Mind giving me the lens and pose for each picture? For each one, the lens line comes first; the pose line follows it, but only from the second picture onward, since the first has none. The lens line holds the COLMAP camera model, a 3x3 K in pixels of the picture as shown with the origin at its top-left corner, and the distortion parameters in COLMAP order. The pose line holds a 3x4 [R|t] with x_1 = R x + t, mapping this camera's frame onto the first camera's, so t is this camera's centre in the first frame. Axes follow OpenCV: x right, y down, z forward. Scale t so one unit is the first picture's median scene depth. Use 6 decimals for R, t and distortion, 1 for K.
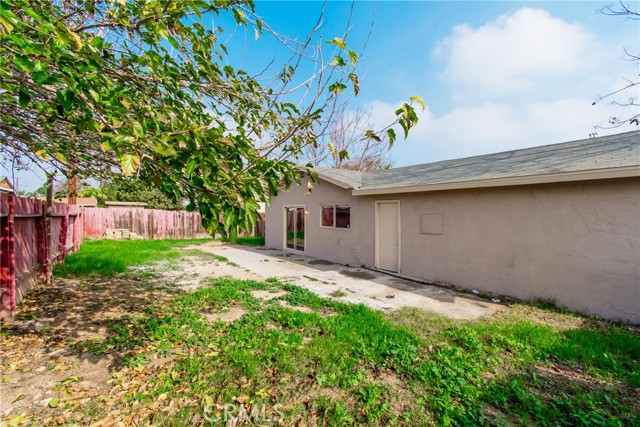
lens RADIAL K [[284.5, 0, 319.7], [0, 284.5, 213.9], [0, 0, 1]] dist [0.002116, -0.000324]
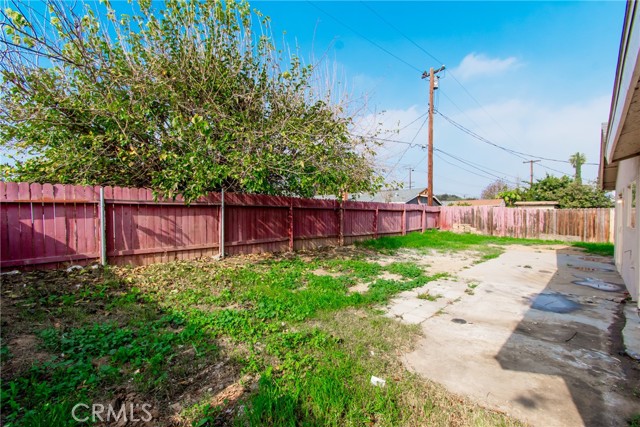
lens RADIAL K [[284.5, 0, 319.5], [0, 284.5, 215.9], [0, 0, 1]] dist [0.002116, -0.000324]
pose [[0.162463, 0.003146, -0.986710, 0.328342], [-0.004712, 0.999986, 0.002412, 0.019091], [0.986703, 0.004258, 0.162476, 0.223404]]
